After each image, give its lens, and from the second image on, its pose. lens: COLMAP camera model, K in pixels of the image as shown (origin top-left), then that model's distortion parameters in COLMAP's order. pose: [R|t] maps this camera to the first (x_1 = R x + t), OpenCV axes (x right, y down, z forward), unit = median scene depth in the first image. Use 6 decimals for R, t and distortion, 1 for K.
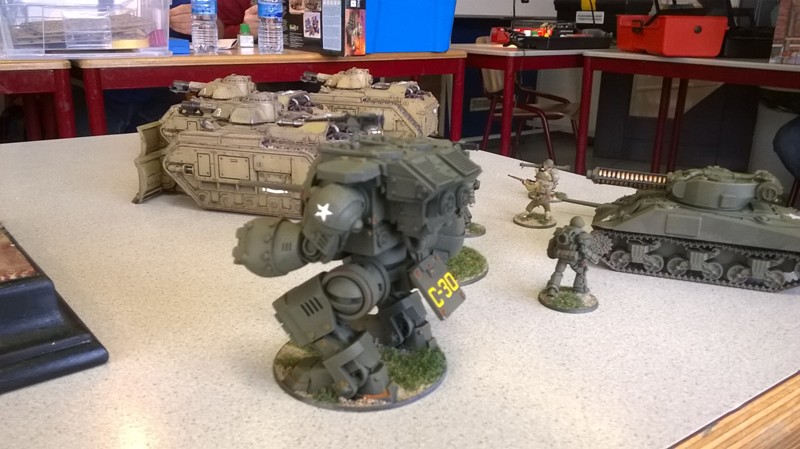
lens RADIAL K [[672.5, 0, 398.0], [0, 672.5, 229.4], [0, 0, 1]] dist [-0.006006, 0.005228]
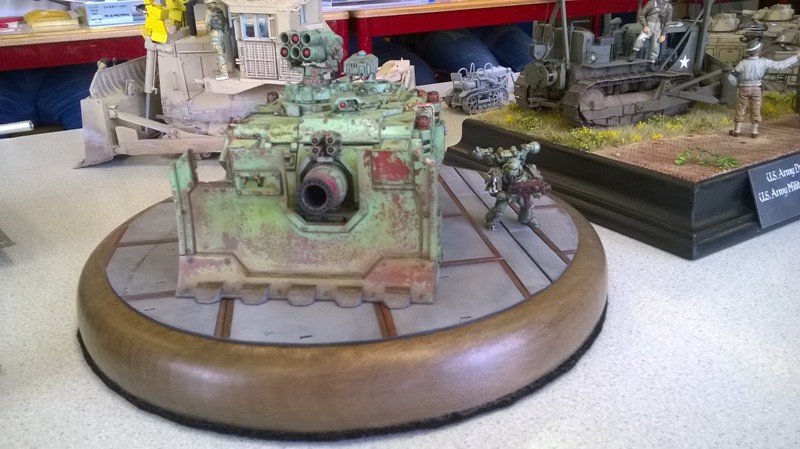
lens RADIAL K [[672.5, 0, 398.0], [0, 672.5, 229.4], [0, 0, 1]] dist [-0.006006, 0.005228]
pose [[0.991594, -0.001328, -0.129383, -0.260945], [0.011463, 0.996917, 0.077619, 0.031891], [0.128881, -0.078450, 0.988552, -0.157067]]
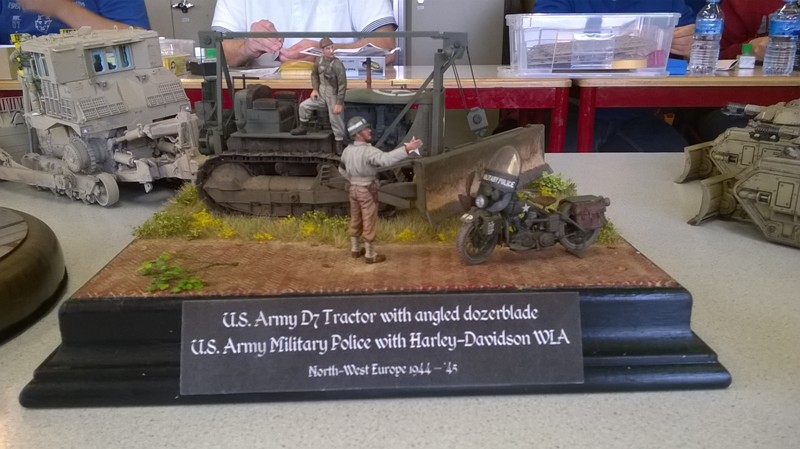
lens RADIAL K [[672.5, 0, 398.0], [0, 672.5, 229.4], [0, 0, 1]] dist [-0.006006, 0.005228]
pose [[0.804482, 0.144988, -0.576009, -0.059354], [-0.161526, 0.986606, 0.022745, 0.005299], [0.571592, 0.074743, 0.817127, -0.018189]]
